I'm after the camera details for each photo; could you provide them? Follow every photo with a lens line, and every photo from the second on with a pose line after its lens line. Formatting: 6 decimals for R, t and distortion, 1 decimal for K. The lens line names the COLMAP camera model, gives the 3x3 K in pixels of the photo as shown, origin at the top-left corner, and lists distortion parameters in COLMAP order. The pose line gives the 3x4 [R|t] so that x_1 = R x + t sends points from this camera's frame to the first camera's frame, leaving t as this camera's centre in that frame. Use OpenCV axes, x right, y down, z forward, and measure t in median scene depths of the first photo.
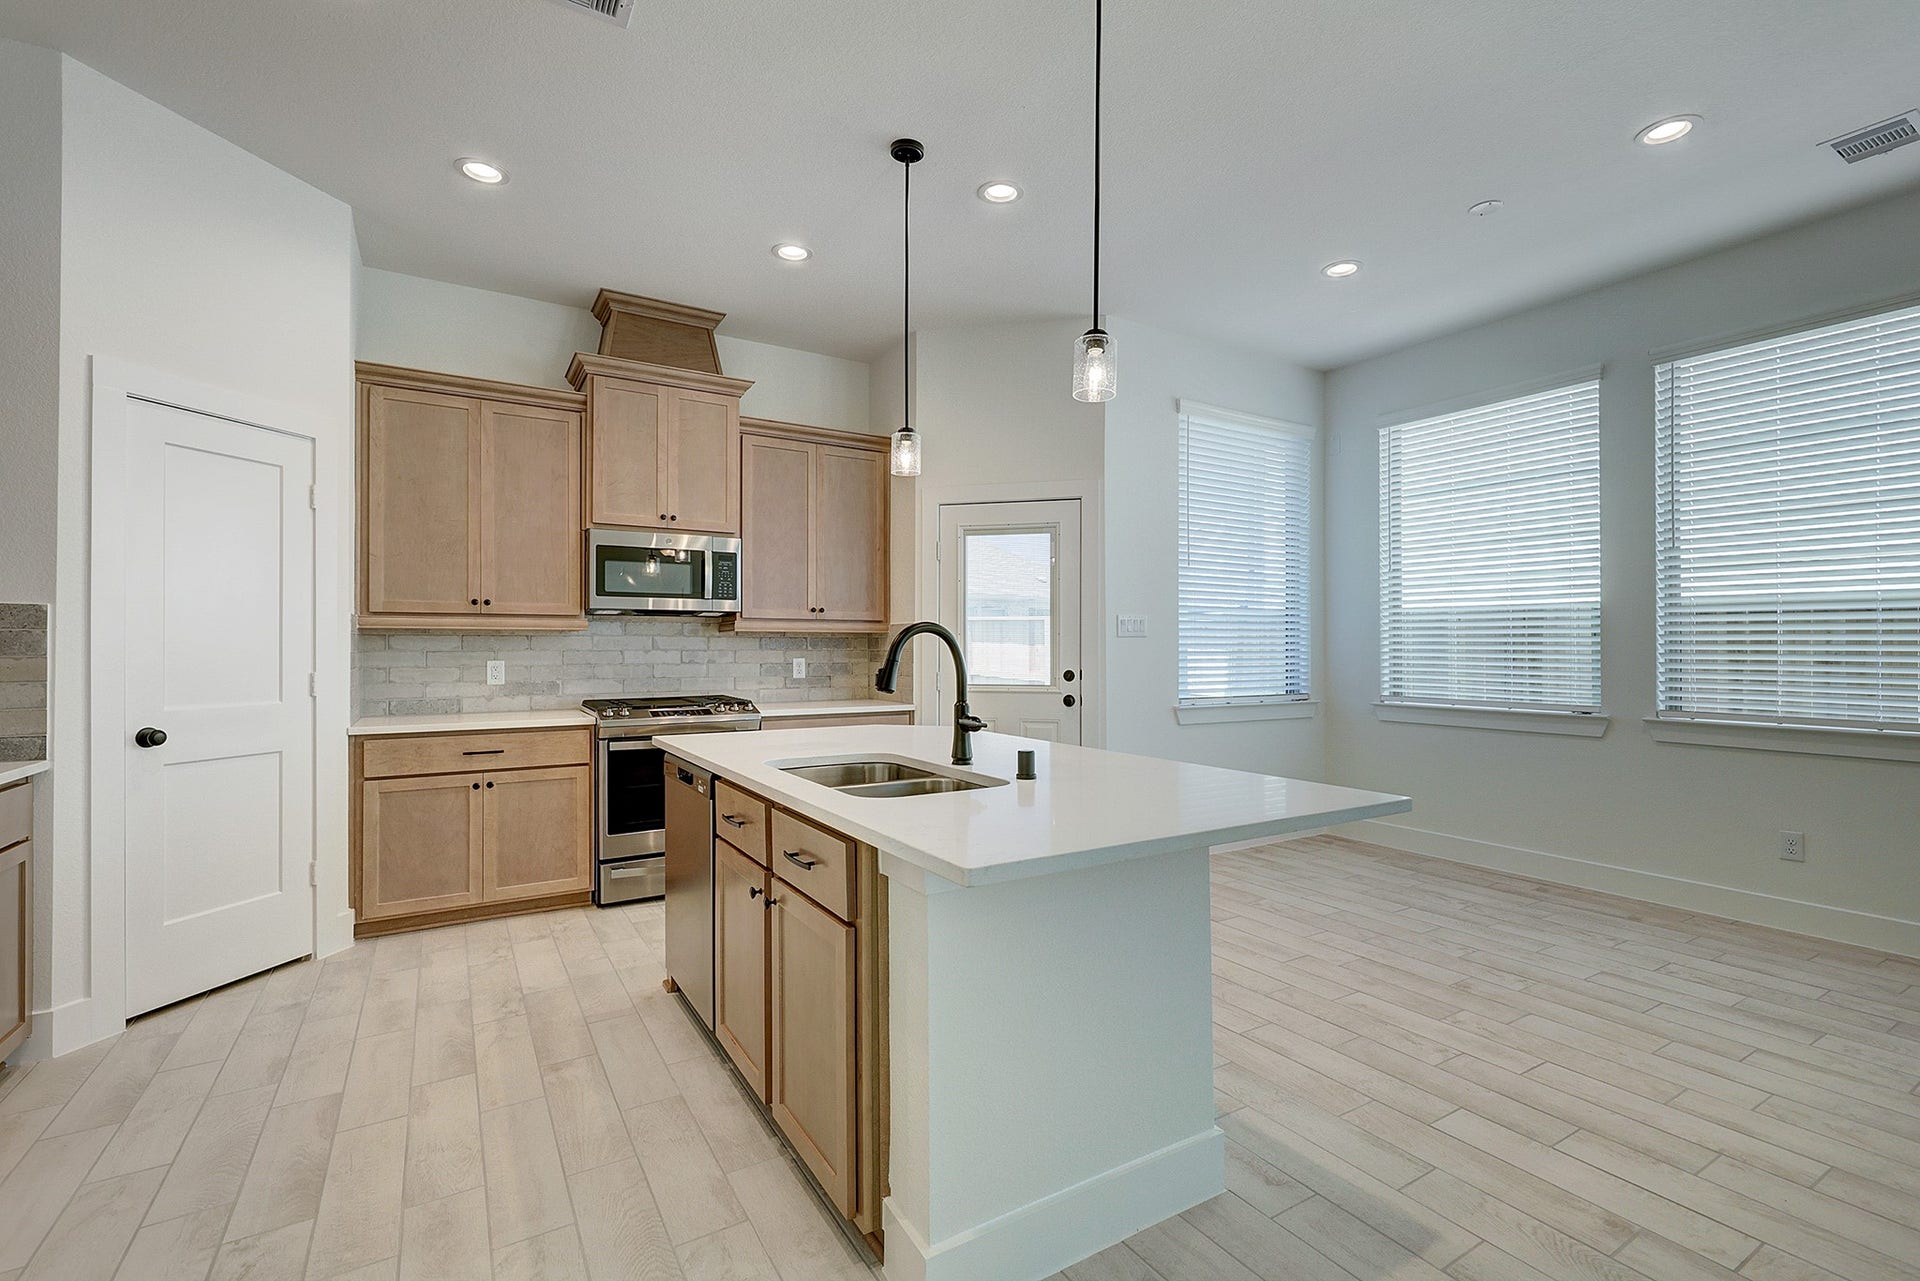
lens RADIAL K [[852.1, 0, 937.8], [0, 852.1, 640.5], [0, 0, 1]] dist [0.002317, -0.000088]
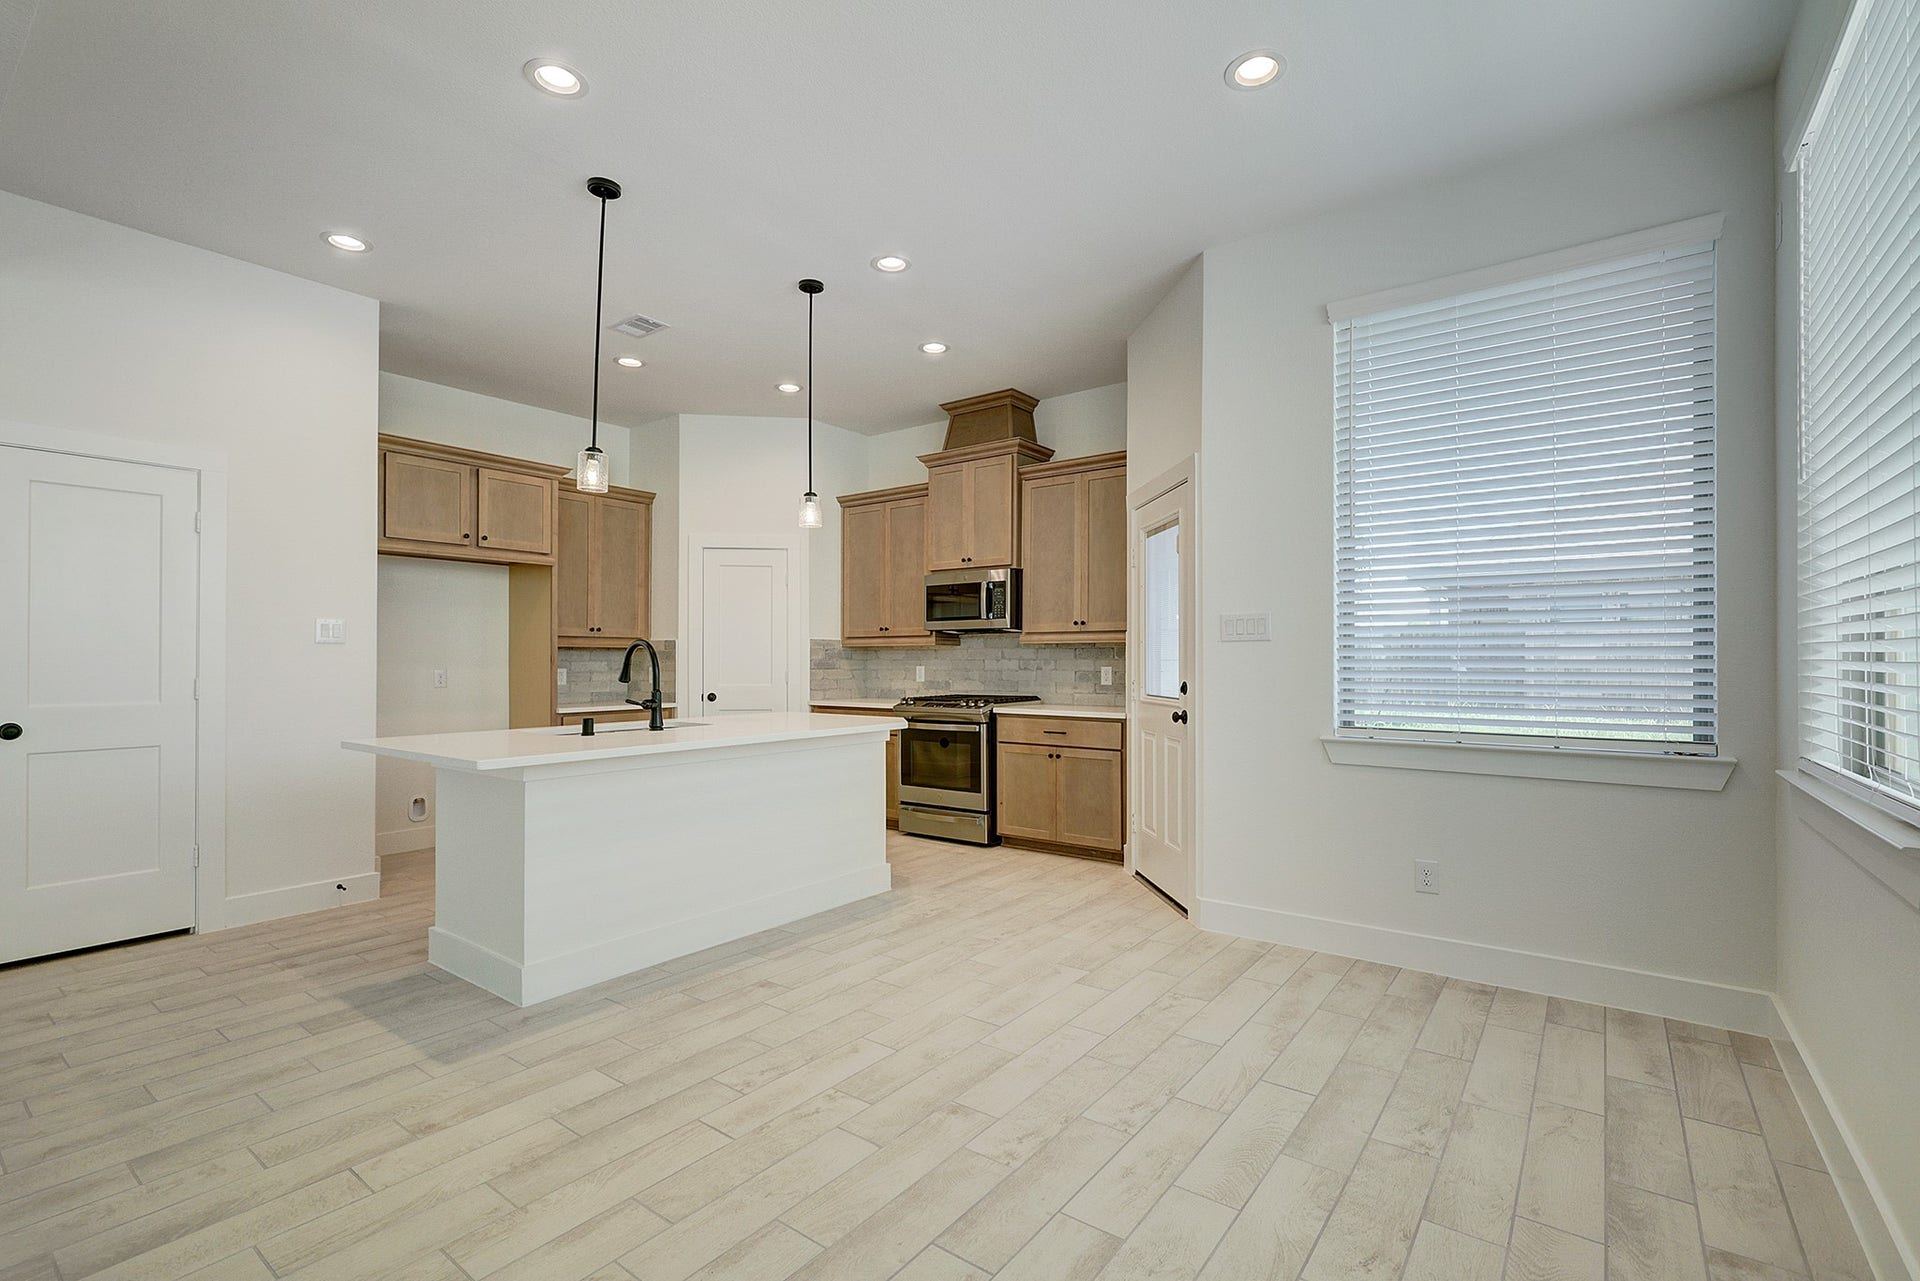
lens RADIAL K [[875.4, 0, 1045.7], [0, 875.4, 652.6], [0, 0, 1]] dist [0.001496, 0.000270]
pose [[0.399083, -0.009008, -0.916871, 1.027571], [0.007271, 0.999951, -0.006659, 0.011735], [0.916886, -0.004009, 0.399129, 0.588486]]
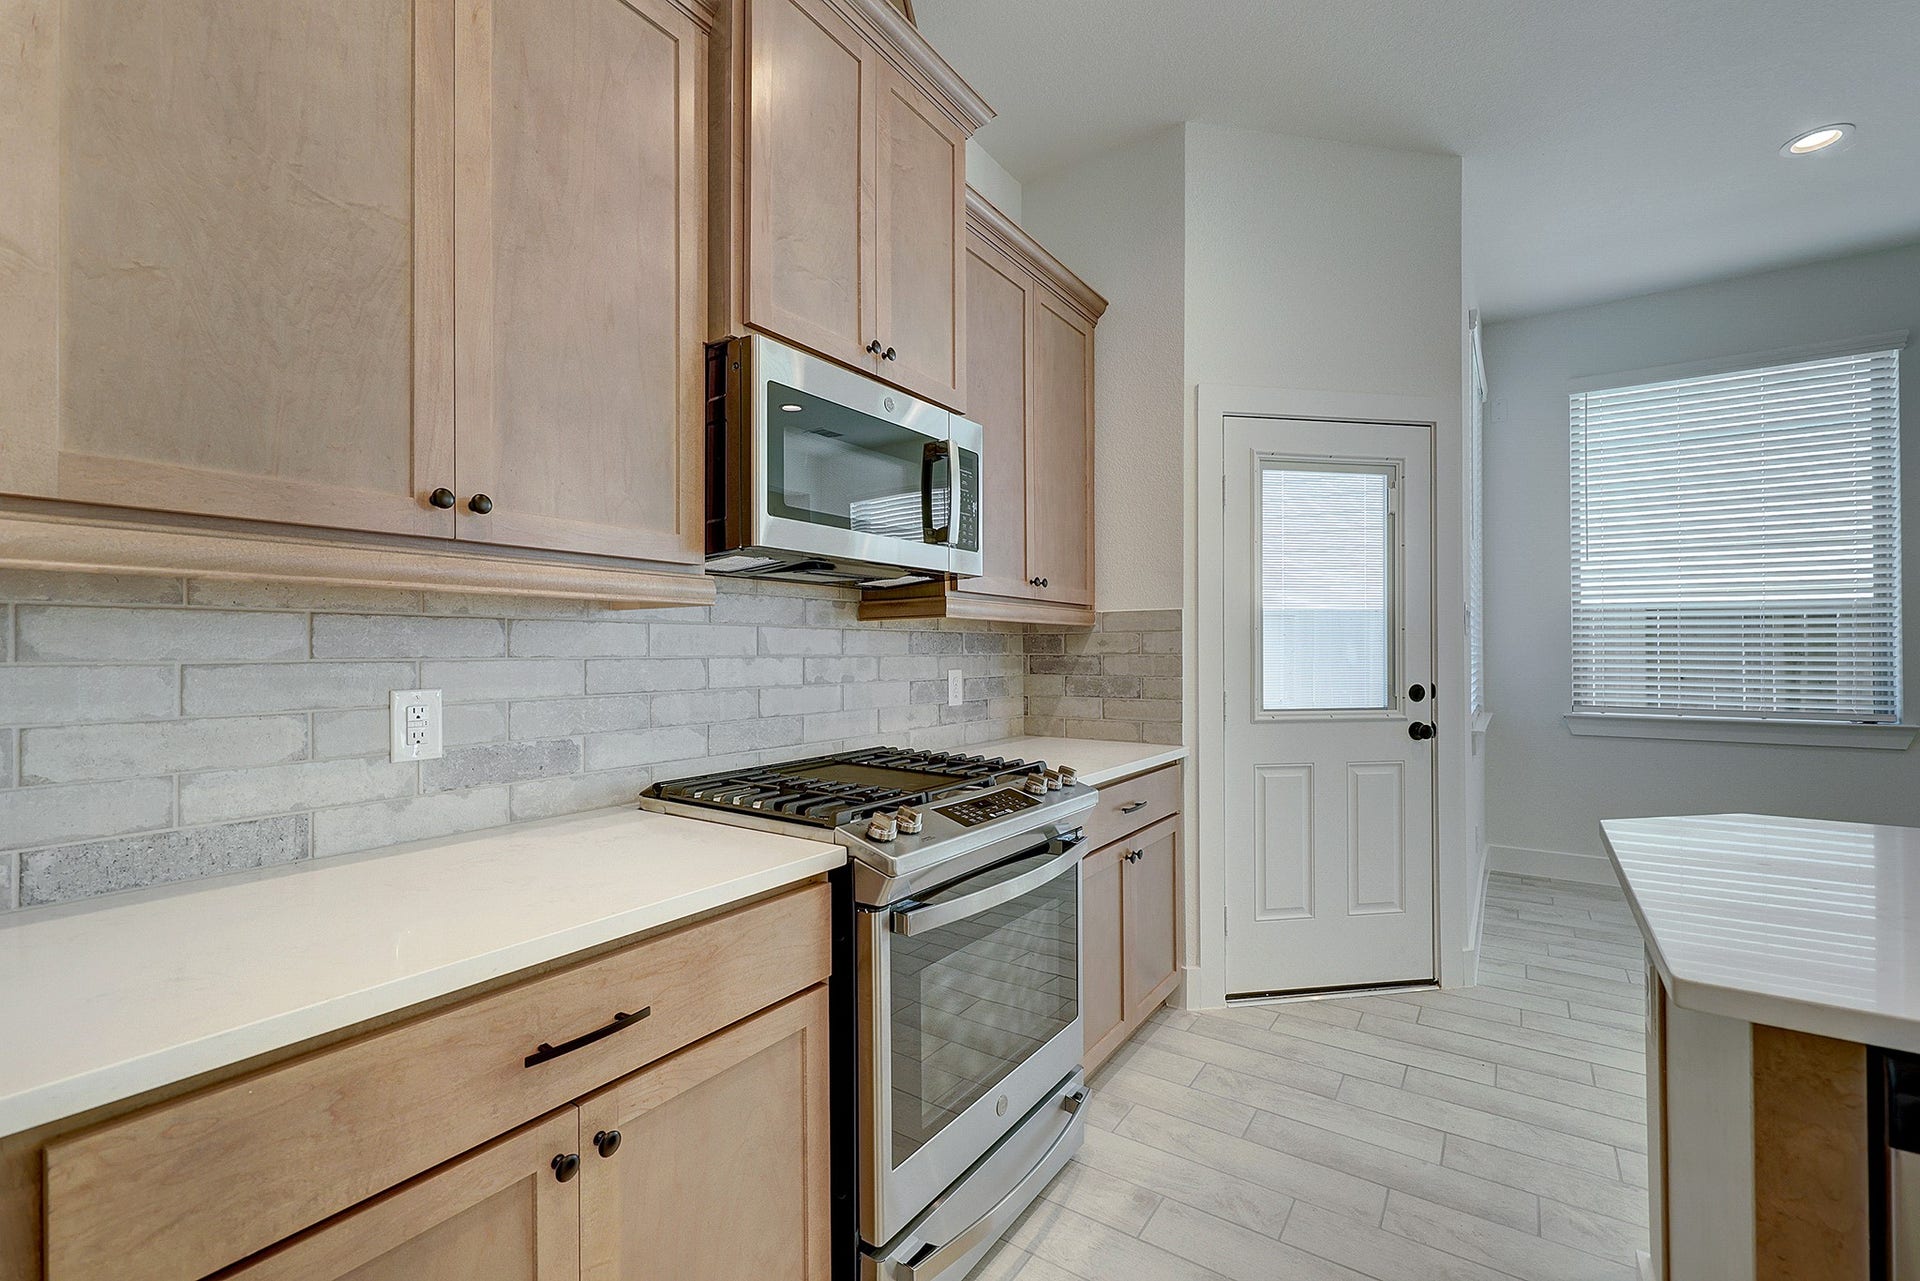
lens RADIAL K [[847.0, 0, 1017.5], [0, 847.0, 644.2], [0, 0, 1]] dist [-0.000164, 0.000082]
pose [[0.907458, 0.001895, 0.420138, -0.453905], [-0.002110, 0.999998, 0.000048, 0.004913], [-0.420137, -0.000930, 0.907460, 0.606416]]
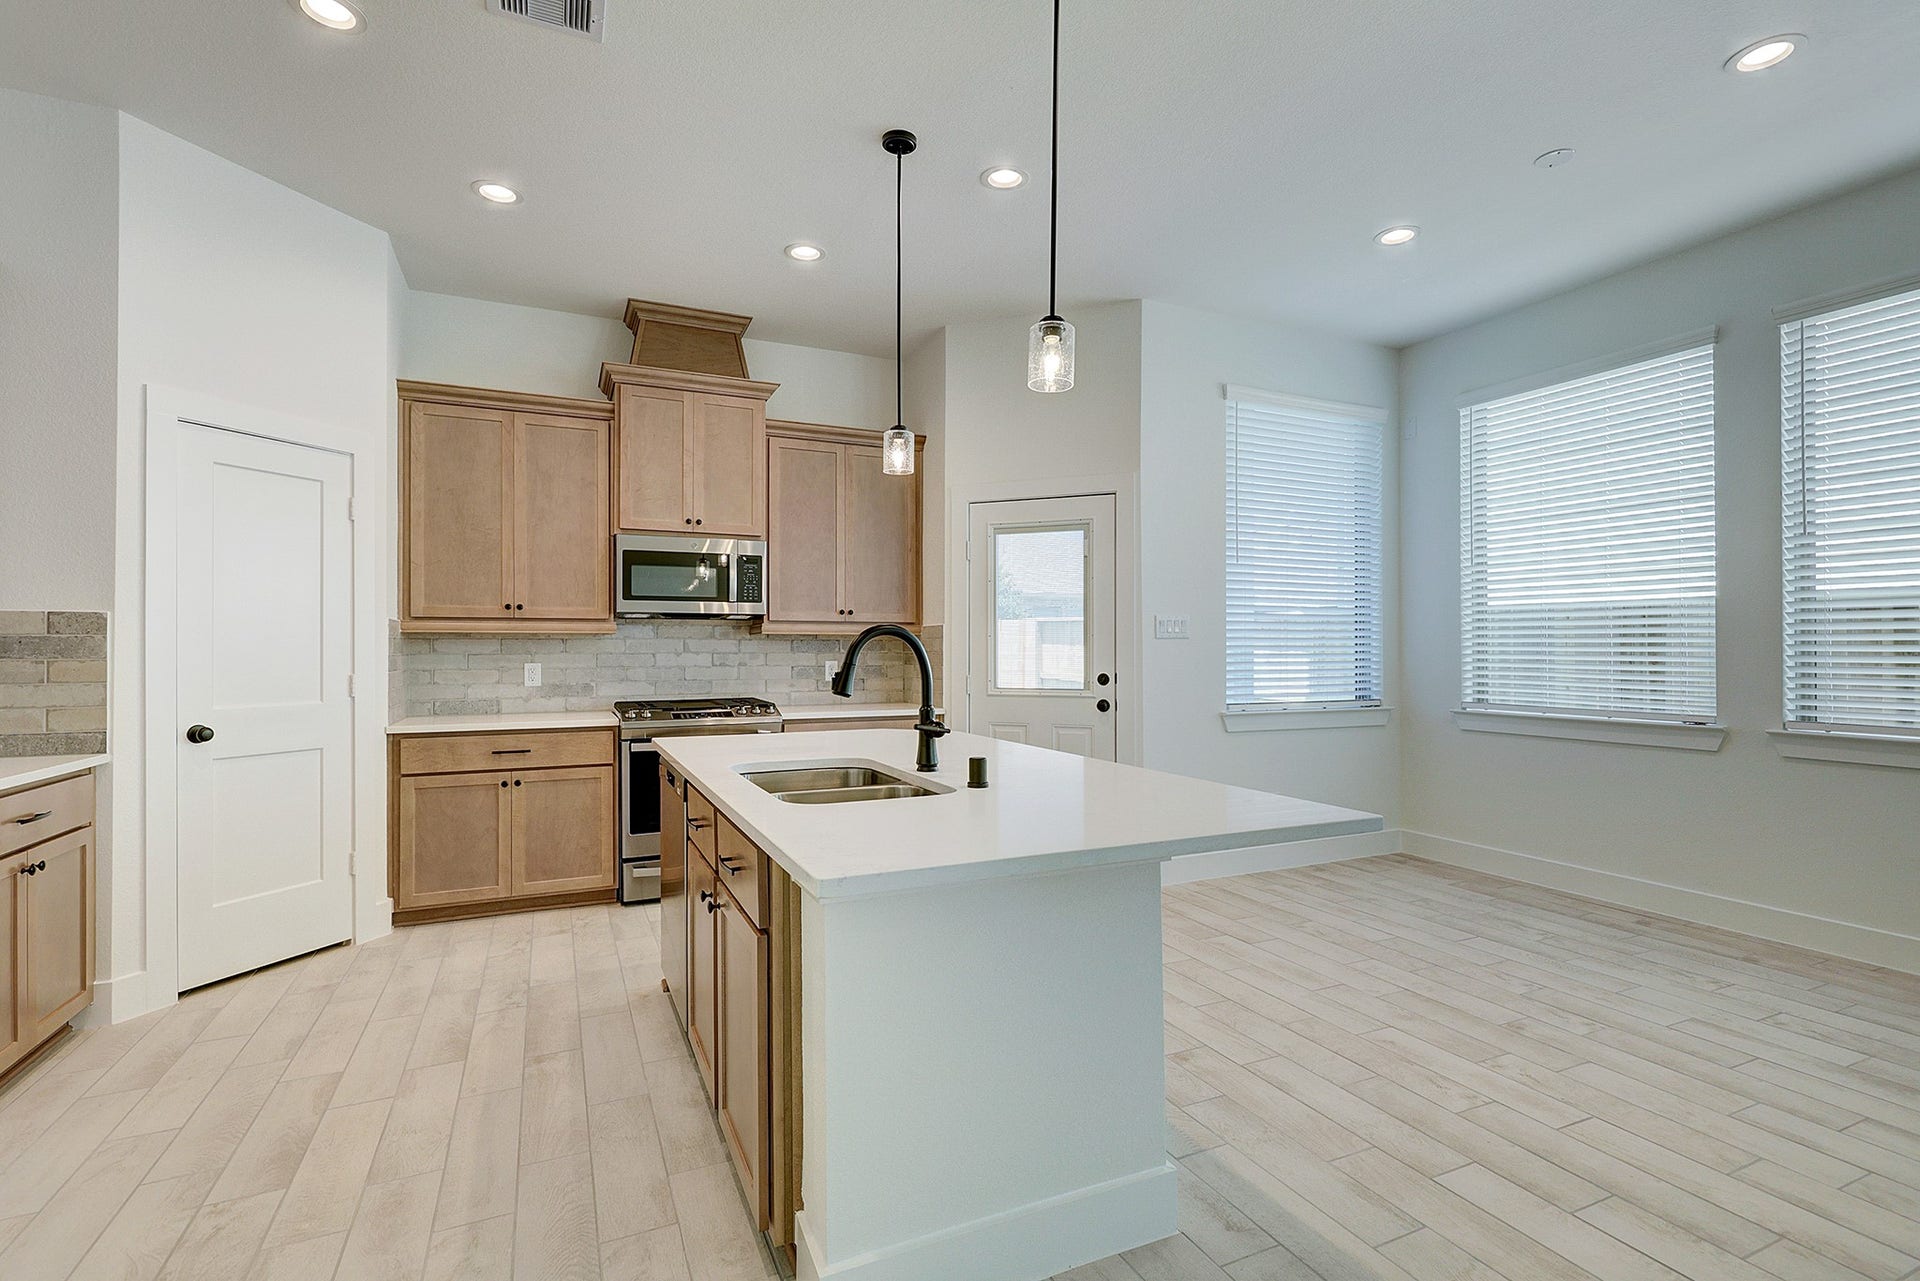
lens RADIAL K [[870.6, 0, 924.1], [0, 870.6, 642.0], [0, 0, 1]] dist [0.001882, 0.000016]
pose [[0.992236, -0.002363, -0.124343, 0.086286], [0.002298, 0.999997, -0.000662, -0.000323], [0.124344, 0.000371, 0.992239, 0.009564]]
